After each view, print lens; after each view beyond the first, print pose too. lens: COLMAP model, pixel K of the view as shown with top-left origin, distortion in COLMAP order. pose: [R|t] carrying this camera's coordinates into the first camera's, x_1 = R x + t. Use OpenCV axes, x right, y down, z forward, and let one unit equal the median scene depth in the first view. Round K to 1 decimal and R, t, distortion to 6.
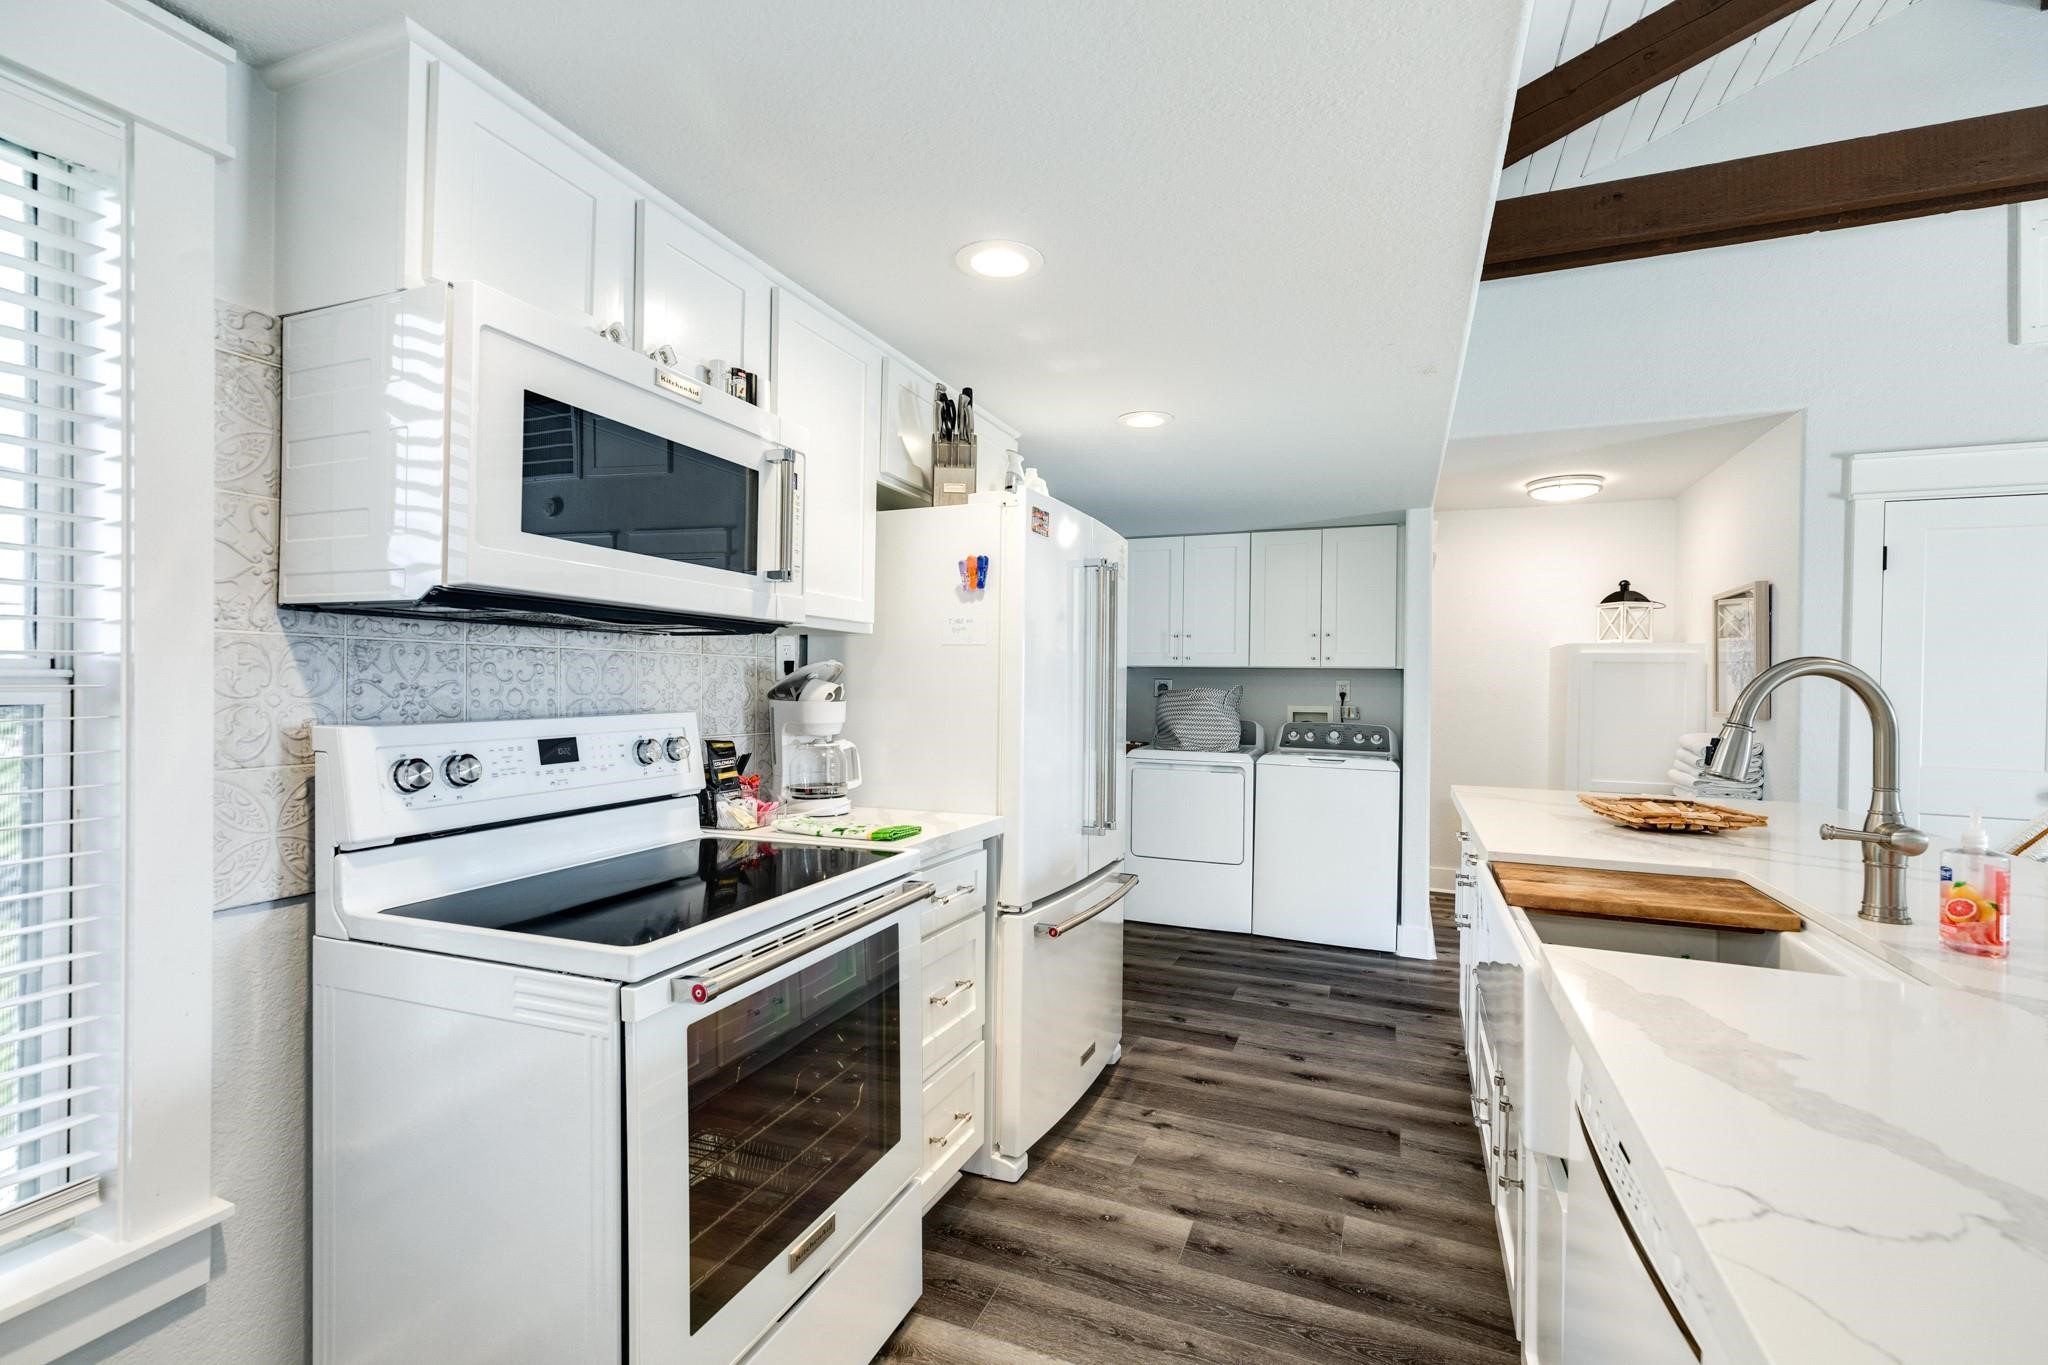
lens RADIAL K [[911.0, 0, 1024.0], [0, 911.0, 682.5], [0, 0, 1]] dist [0.017656, 0.000118]
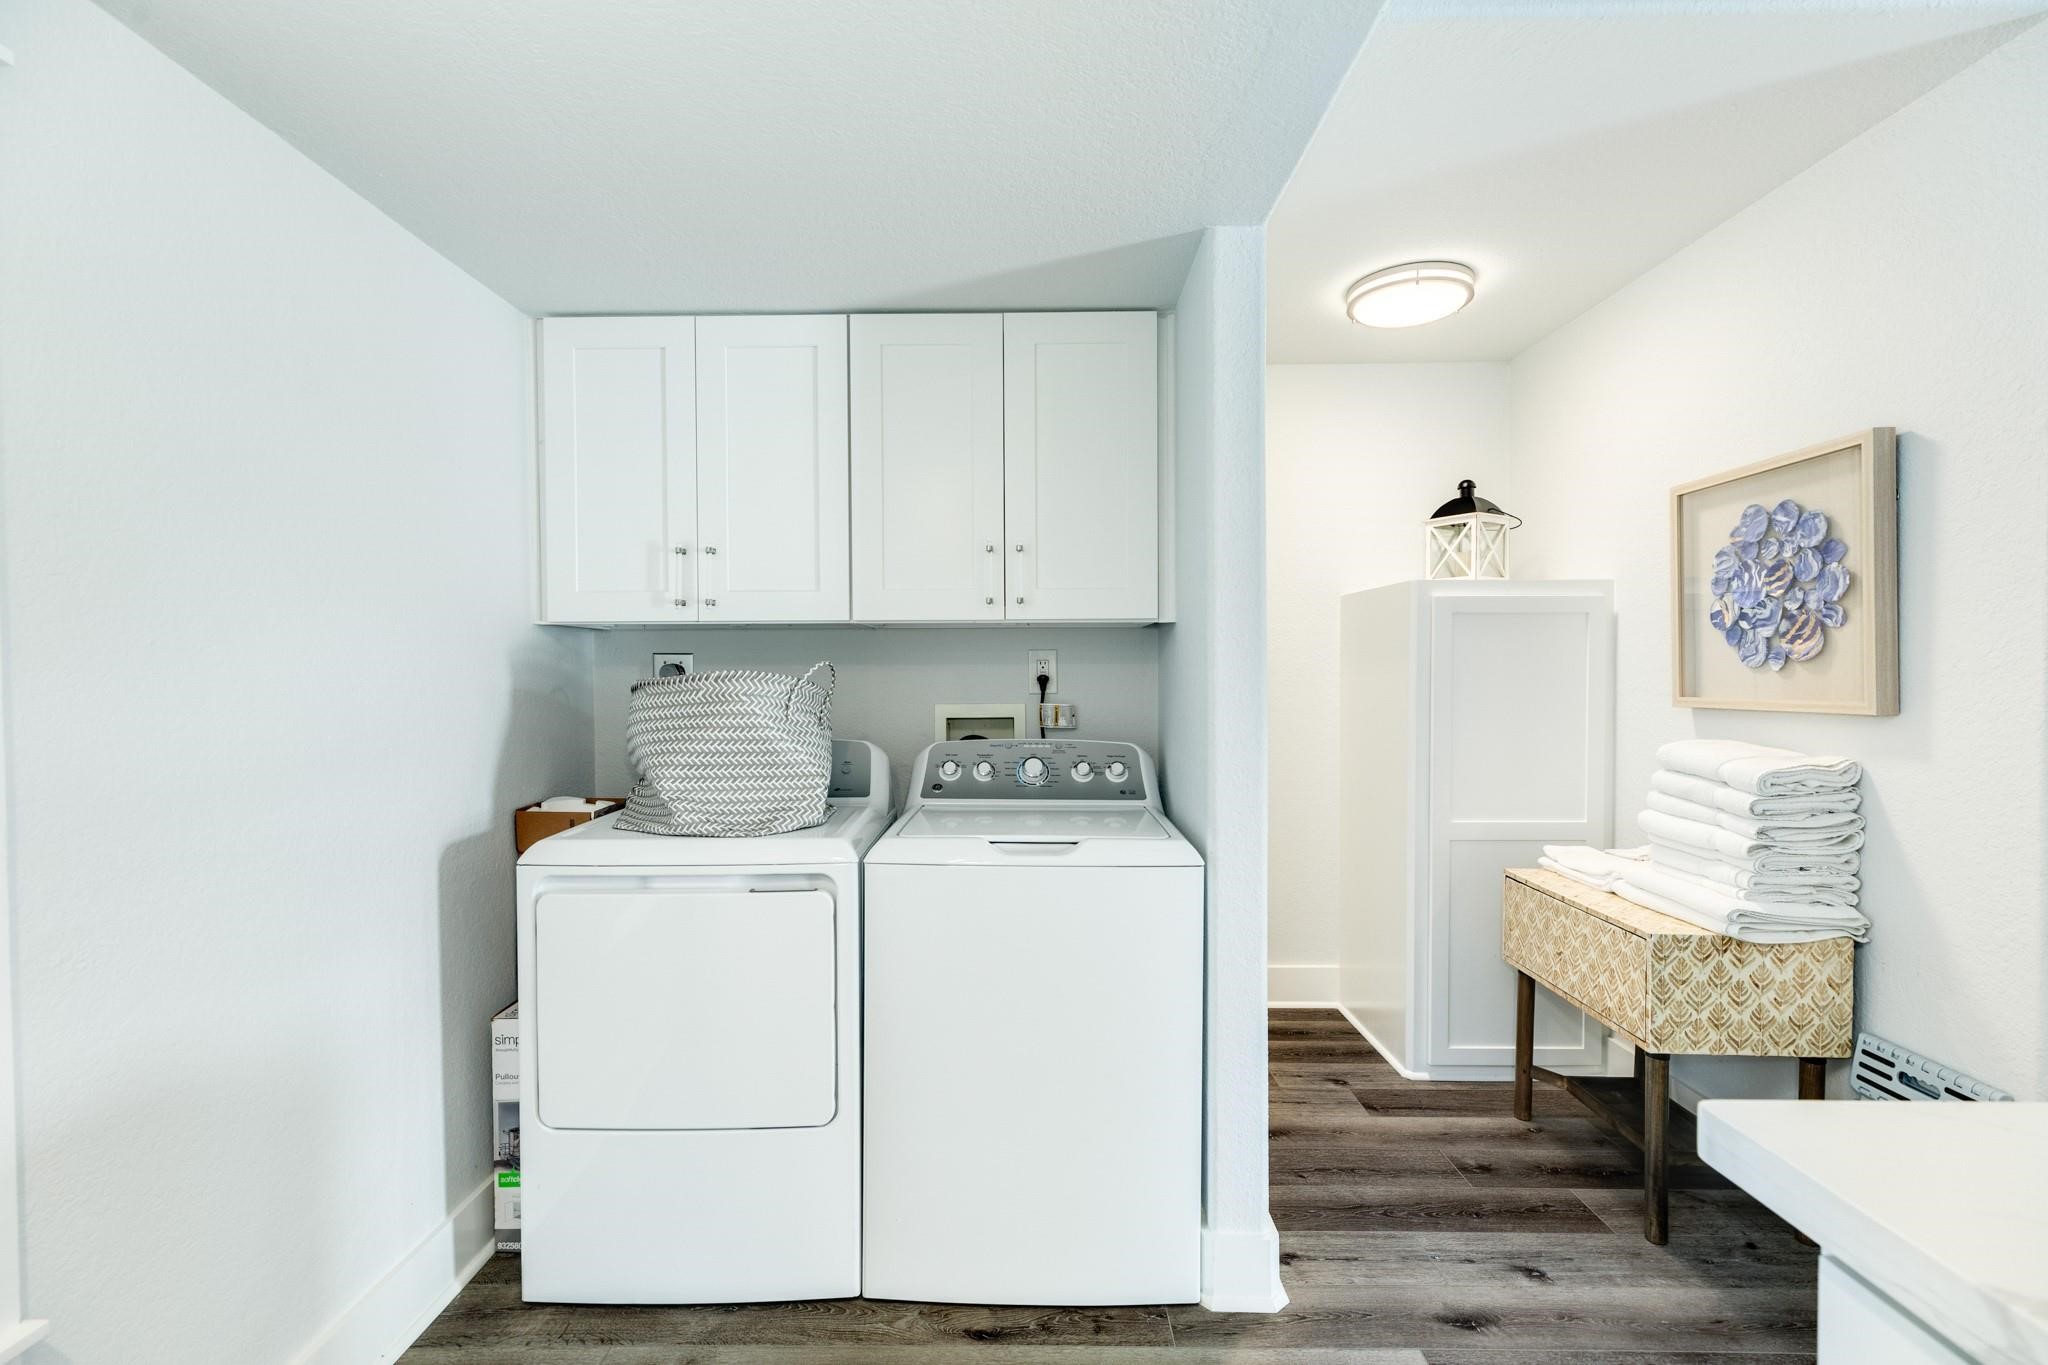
lens RADIAL K [[911.0, 0, 1024.0], [0, 911.0, 682.5], [0, 0, 1]] dist [0.017656, 0.000118]
pose [[0.924032, -0.022336, 0.381662, 0.159572], [0.015082, 0.999644, 0.021987, 0.004005], [-0.382018, -0.014561, 0.924040, 0.575422]]
